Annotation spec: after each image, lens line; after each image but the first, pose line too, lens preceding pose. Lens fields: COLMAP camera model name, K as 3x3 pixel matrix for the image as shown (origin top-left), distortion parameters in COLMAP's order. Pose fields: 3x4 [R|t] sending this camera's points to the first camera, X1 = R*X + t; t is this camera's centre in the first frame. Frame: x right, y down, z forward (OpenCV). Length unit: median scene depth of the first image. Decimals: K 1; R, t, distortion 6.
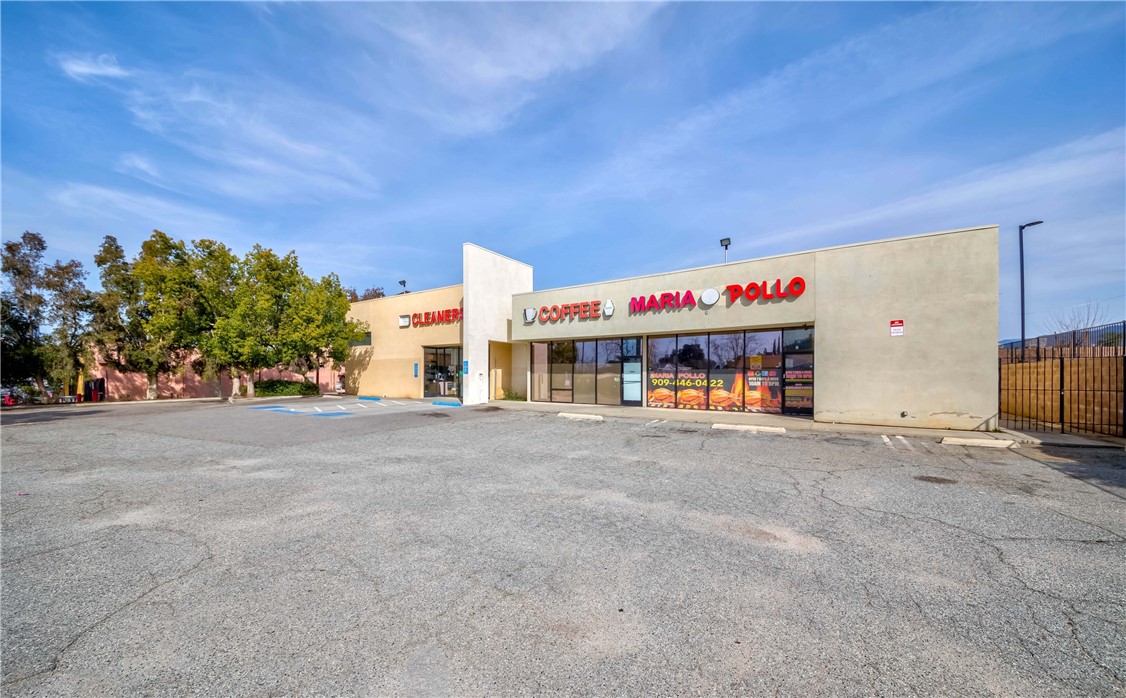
lens RADIAL K [[397.1, 0, 556.4], [0, 397.1, 376.6], [0, 0, 1]] dist [0.000664, -0.001677]
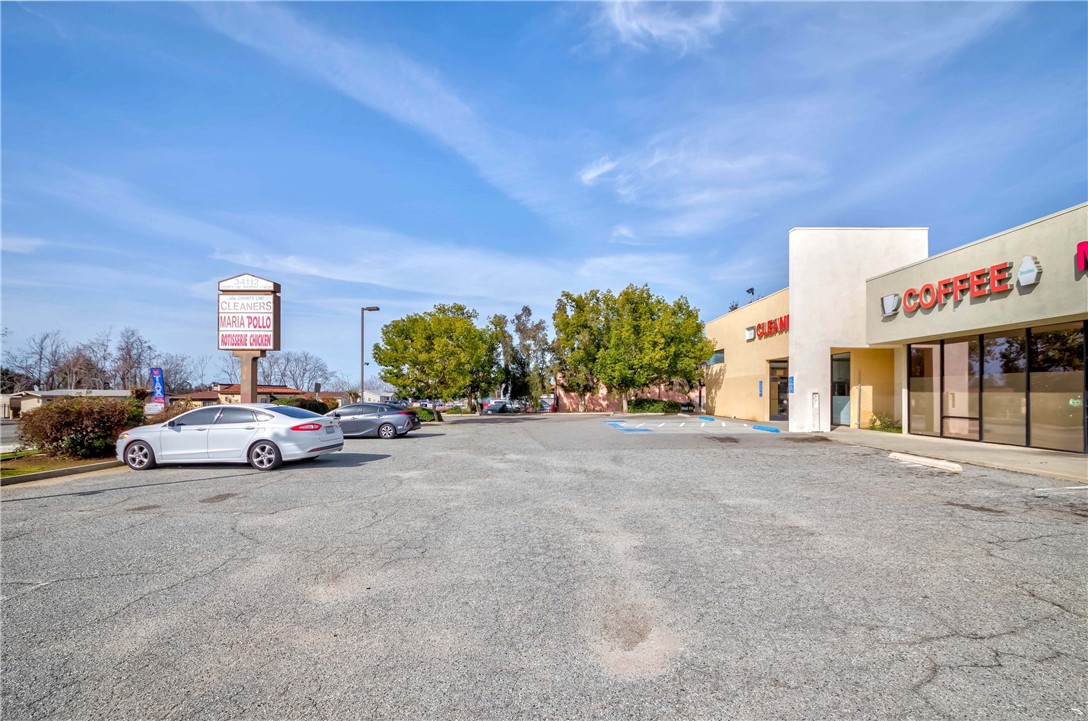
lens RADIAL K [[438.1, 0, 553.7], [0, 438.1, 399.0], [0, 0, 1]] dist [0.005690, -0.000535]
pose [[0.556750, 0.008252, -0.830639, 0.215631], [-0.001608, 0.999959, 0.008856, -0.001396], [0.830679, -0.003595, 0.556740, 0.096238]]
